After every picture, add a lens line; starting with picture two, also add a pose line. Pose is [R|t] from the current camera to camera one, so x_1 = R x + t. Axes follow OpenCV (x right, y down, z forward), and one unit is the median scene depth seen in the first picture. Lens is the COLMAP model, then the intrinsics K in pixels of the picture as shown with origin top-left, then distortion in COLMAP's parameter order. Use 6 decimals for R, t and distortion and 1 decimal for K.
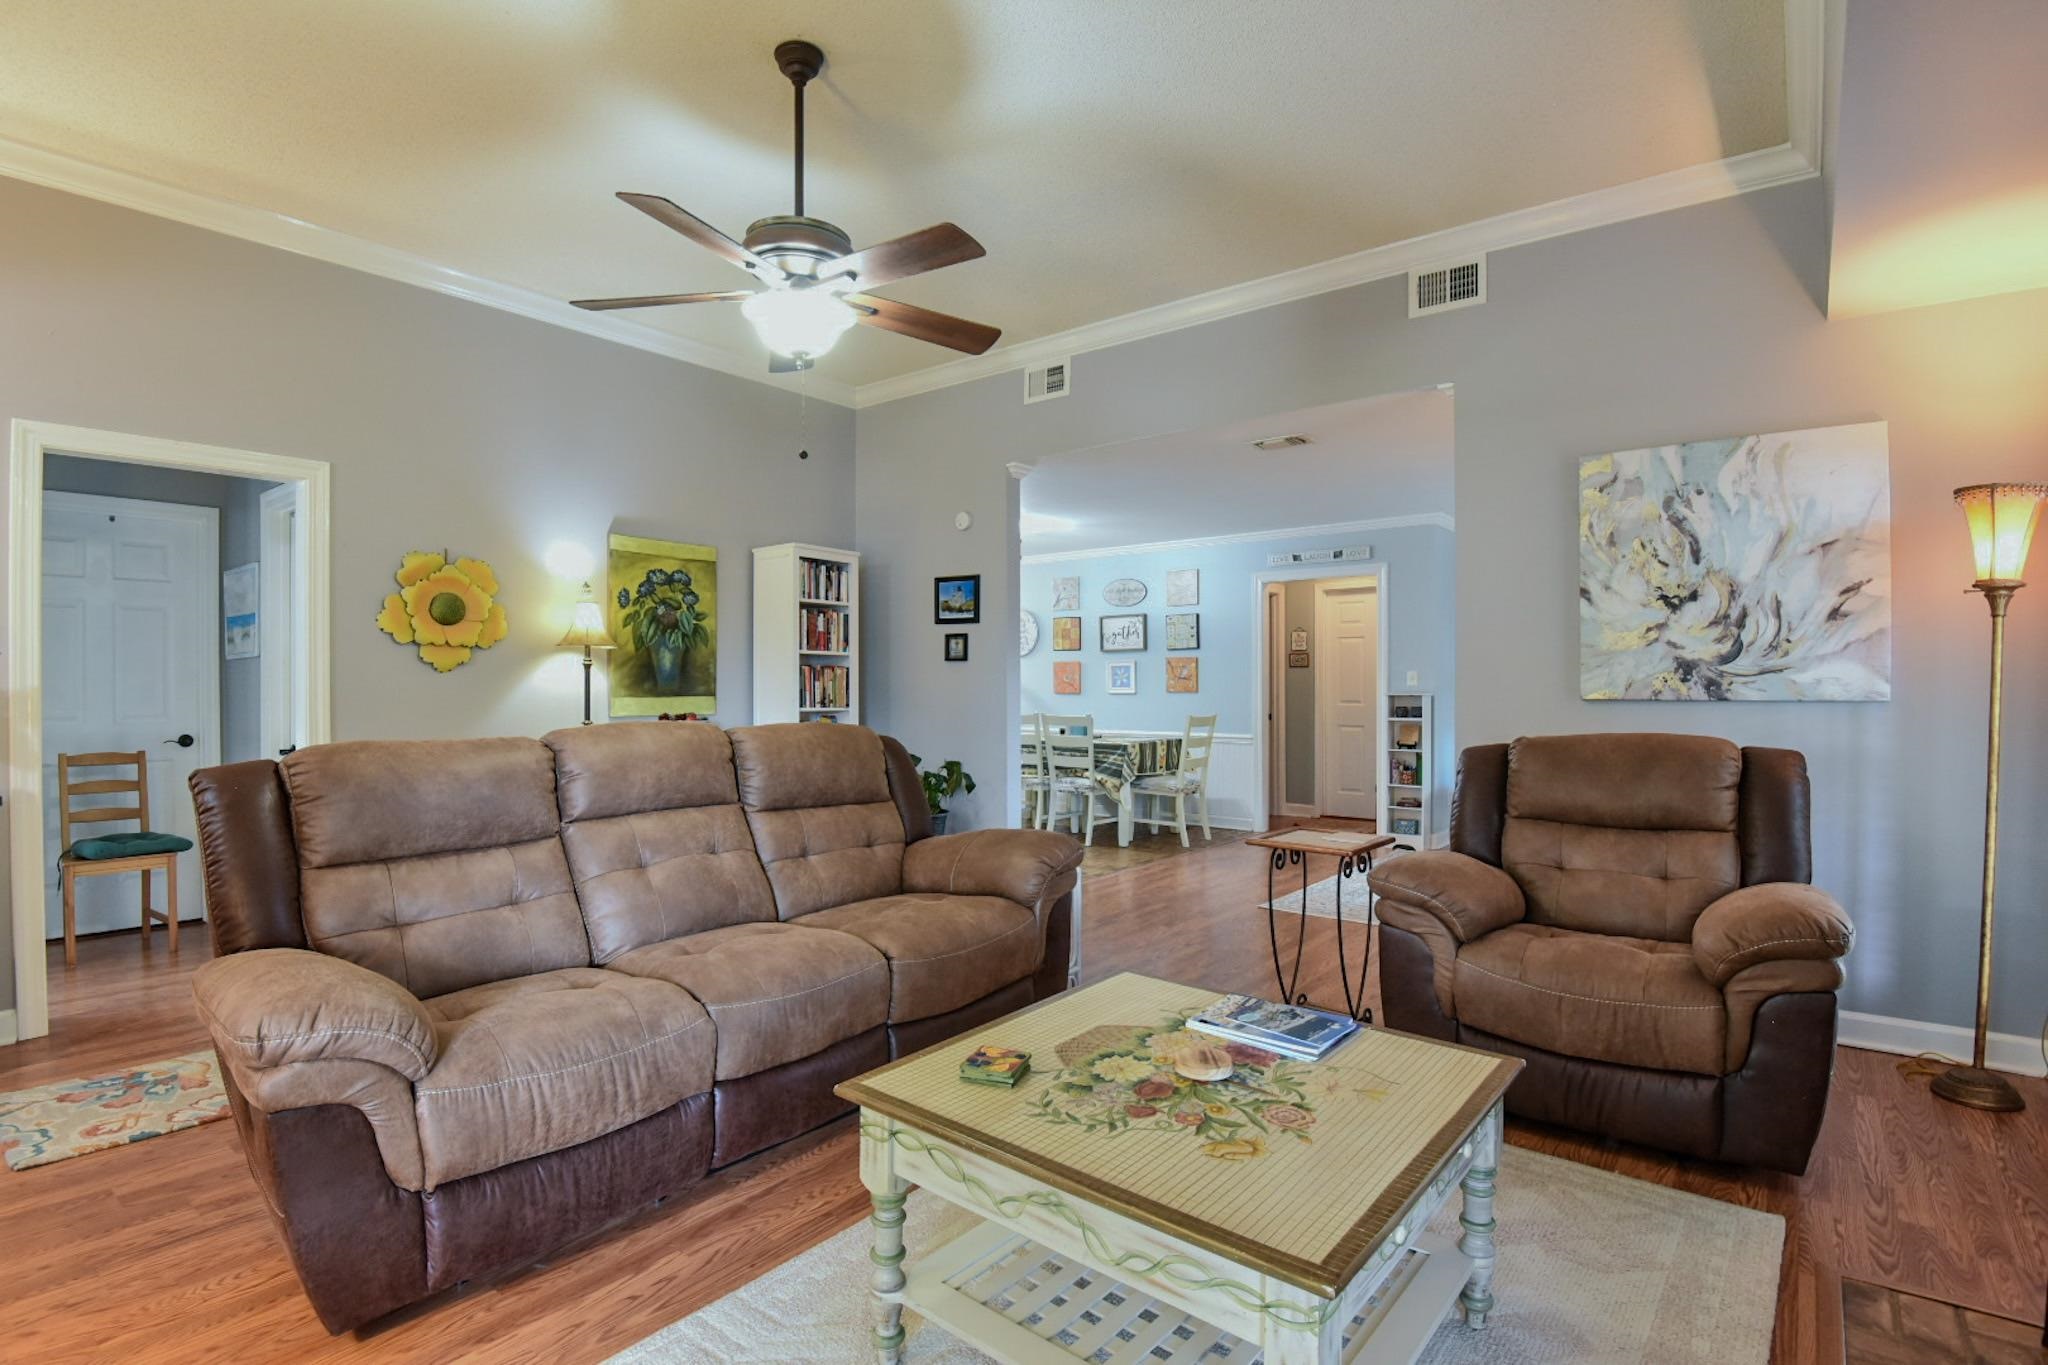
lens RADIAL K [[998.0, 0, 1004.1], [0, 998.0, 687.0], [0, 0, 1]] dist [0.000233, -0.027233]
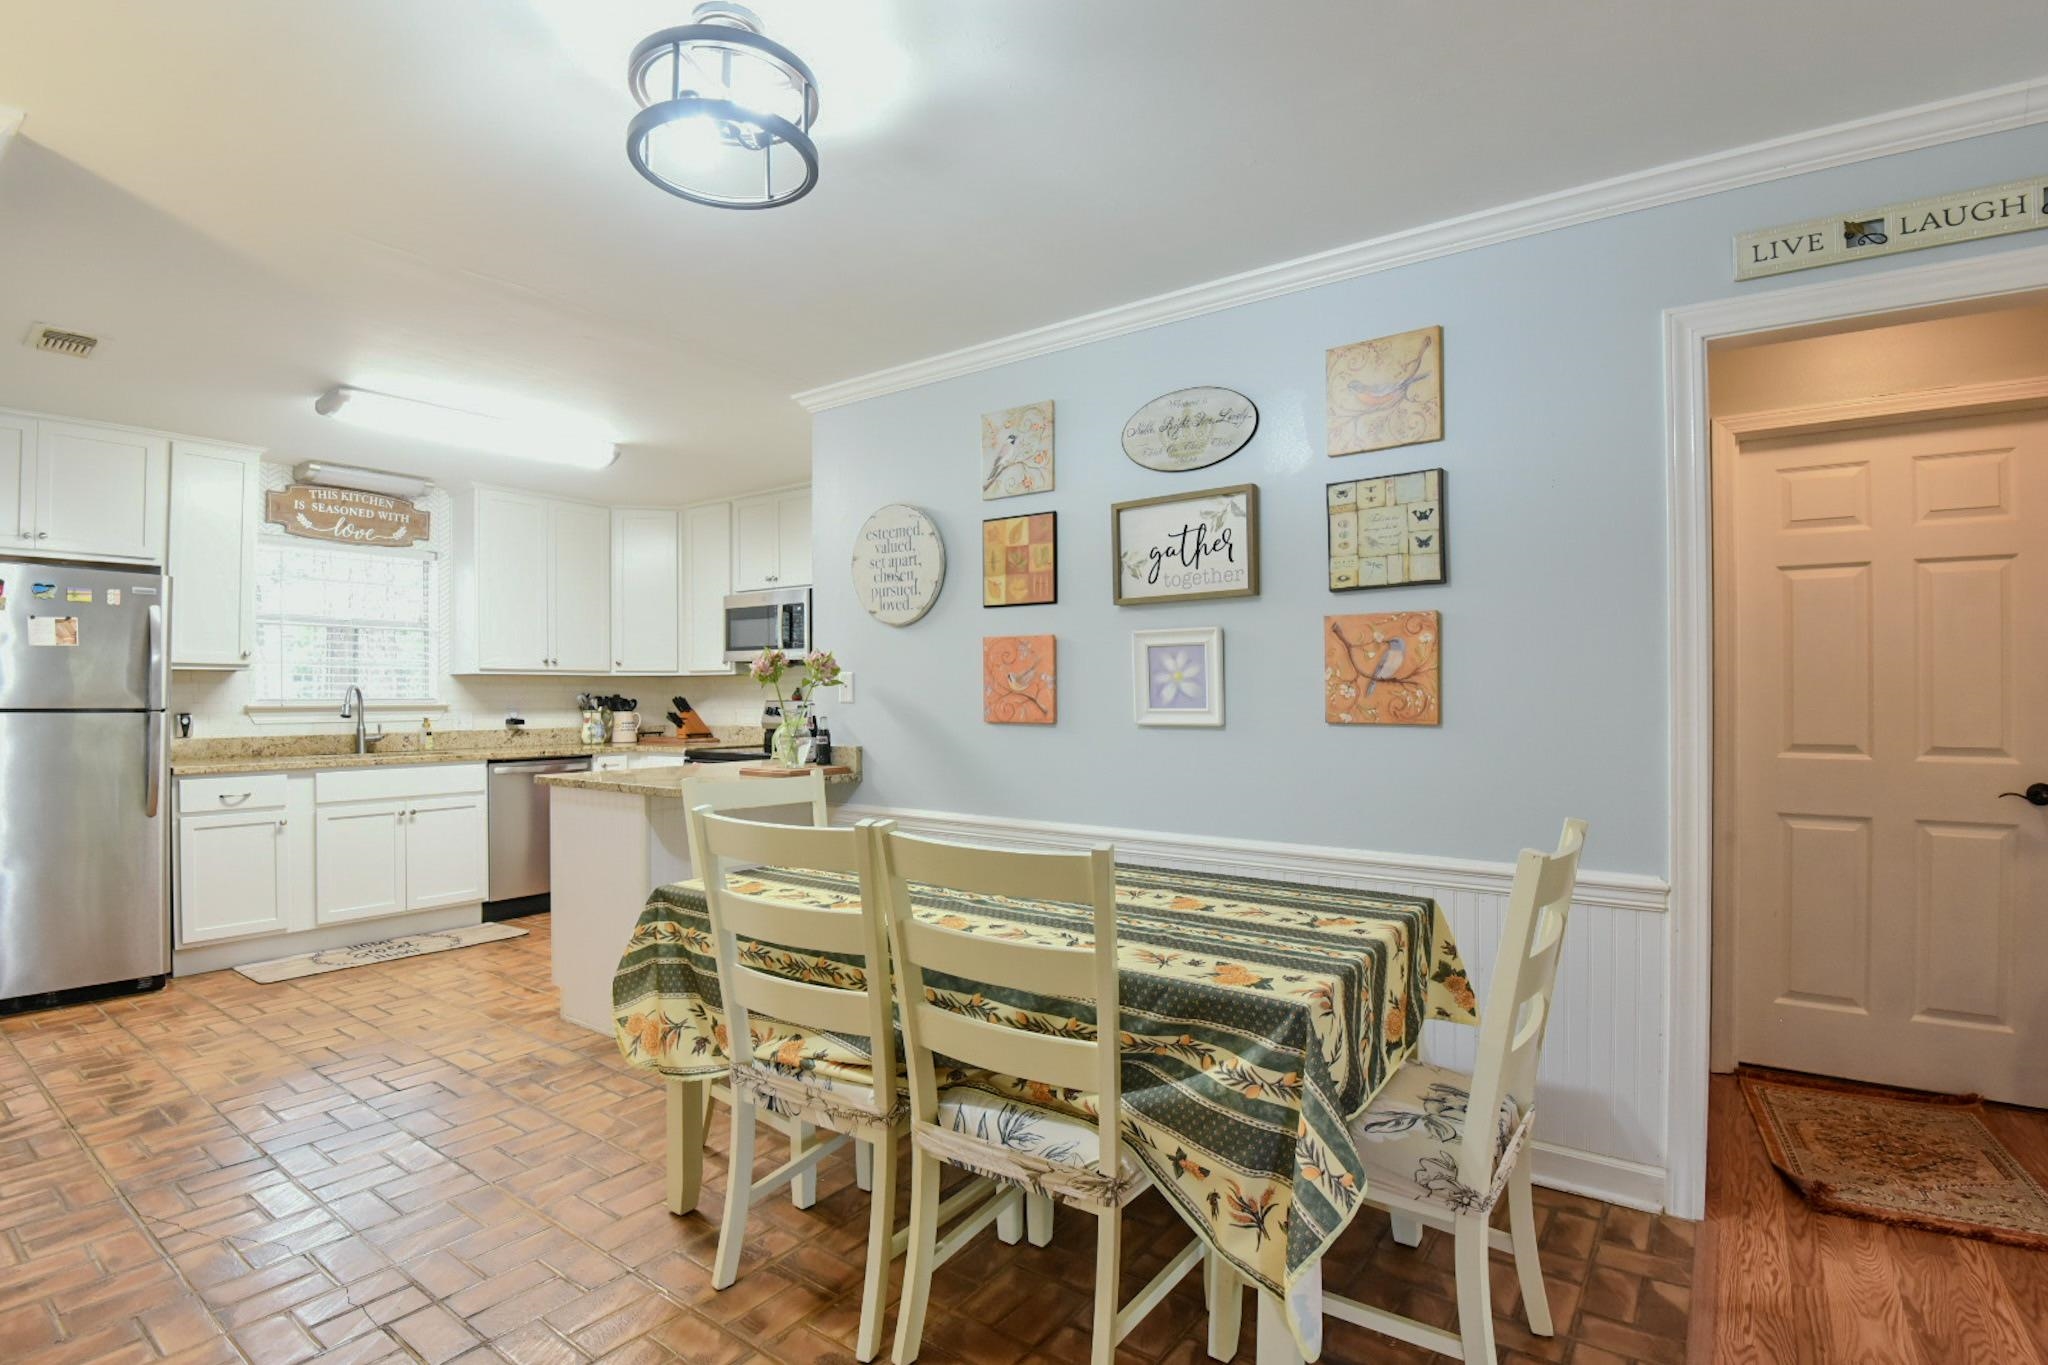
lens RADIAL K [[987.4, 0, 1018.2], [0, 987.4, 689.8], [0, 0, 1]] dist [-0.016081, -0.022598]
pose [[0.998546, 0.000472, 0.053909, 0.117564], [-0.000057, 0.999970, -0.007709, -0.008598], [-0.053911, 0.007695, 0.998516, 1.739477]]
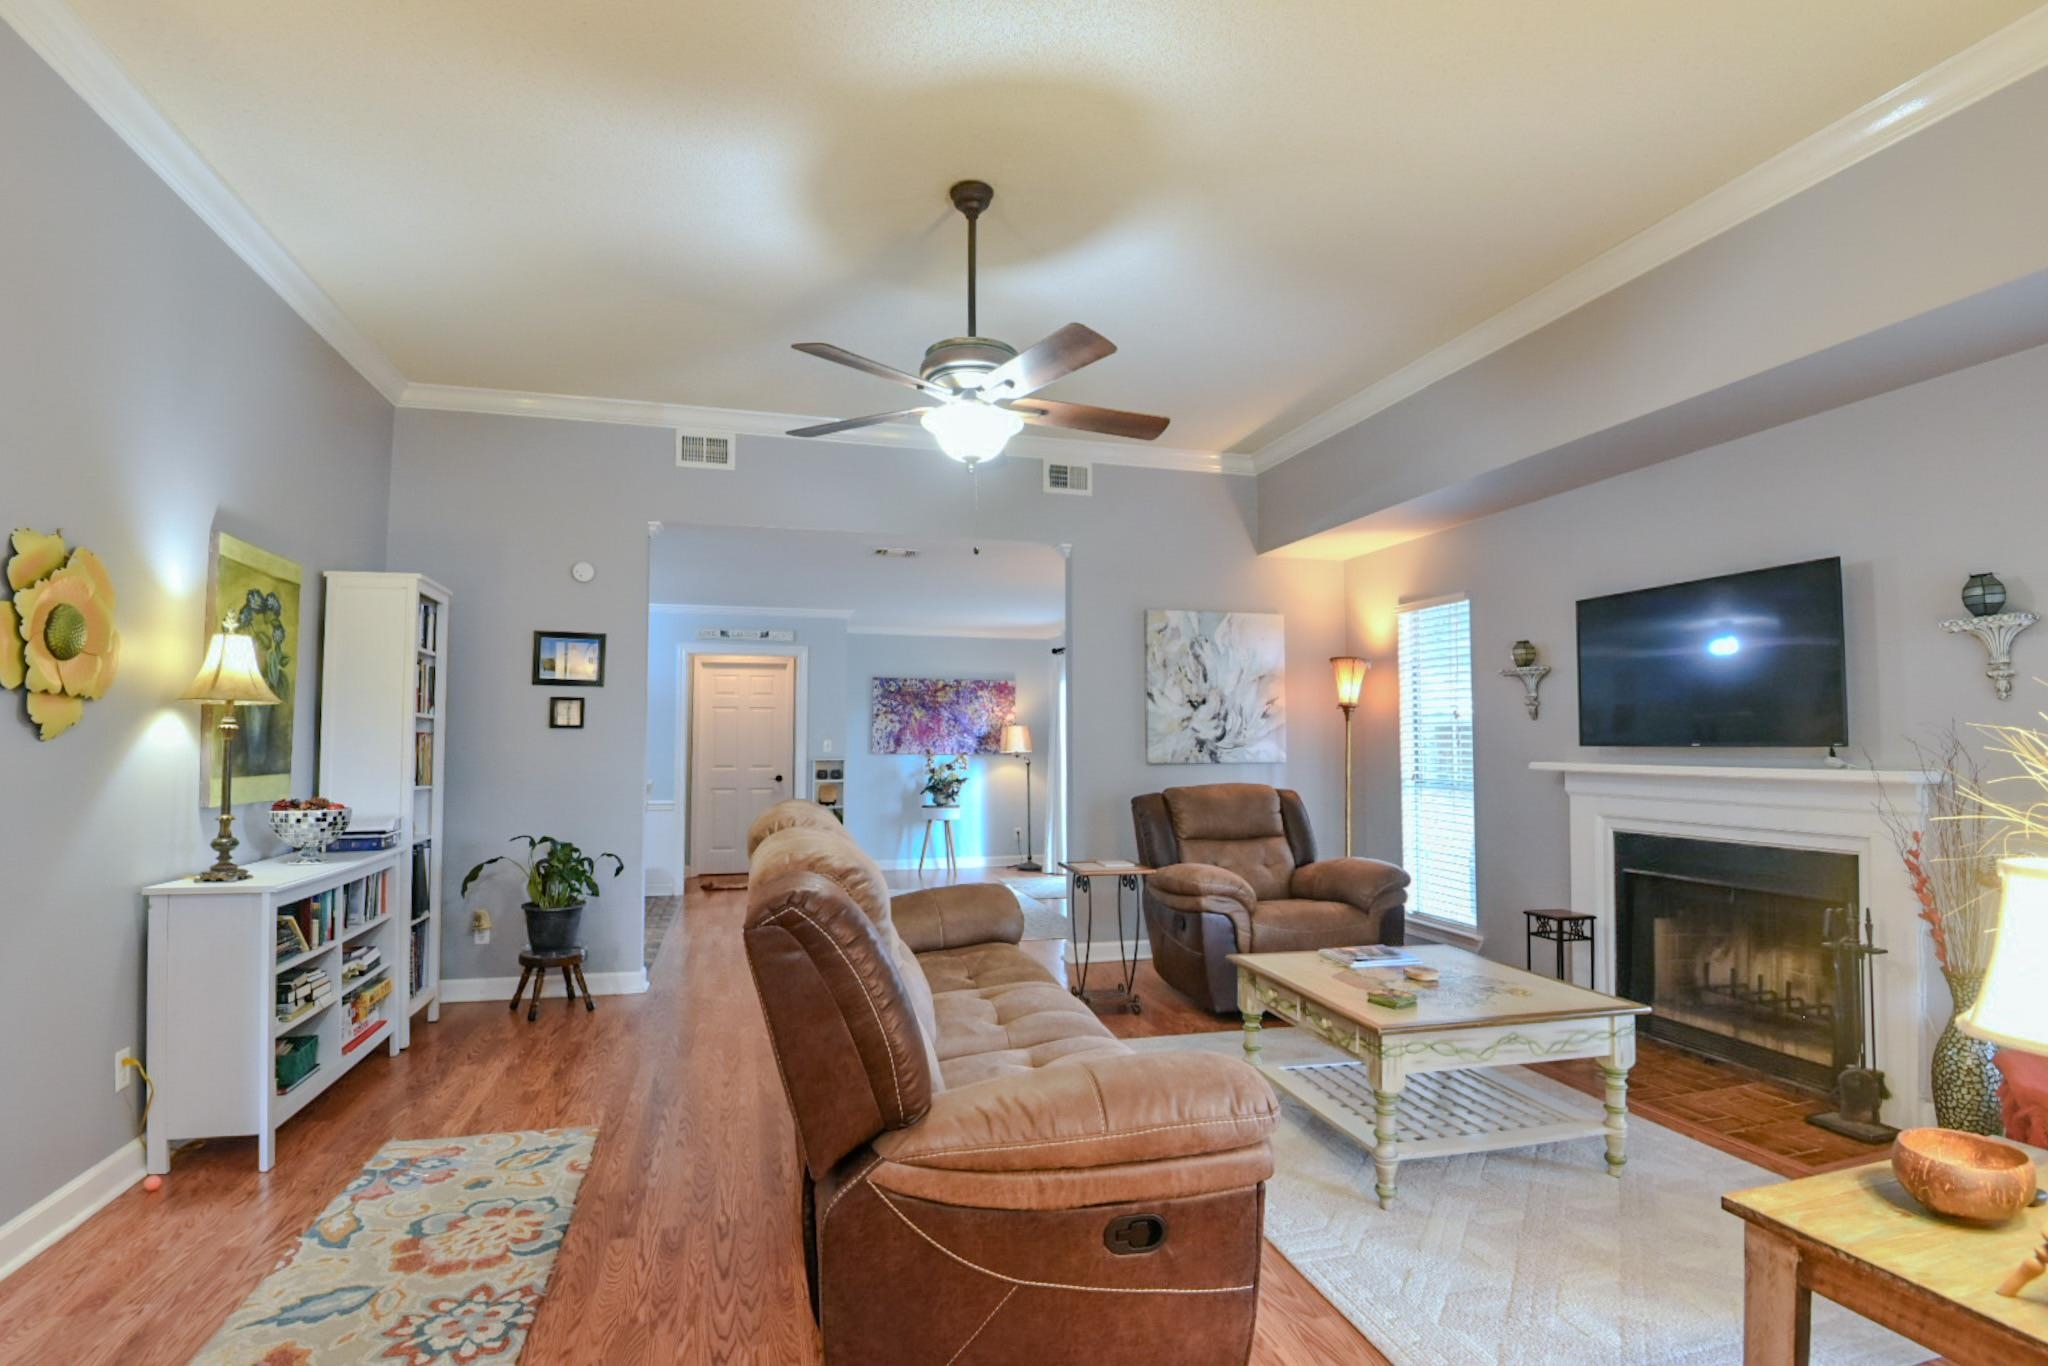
lens RADIAL K [[984.5, 0, 1022.7], [0, 984.5, 690.8], [0, 0, 1]] dist [-0.020287, -0.017196]
pose [[0.580014, 0.045727, 0.813322, -0.875876], [0.001751, 0.998351, -0.057378, -0.014177], [-0.814605, 0.034704, 0.578977, 0.283845]]
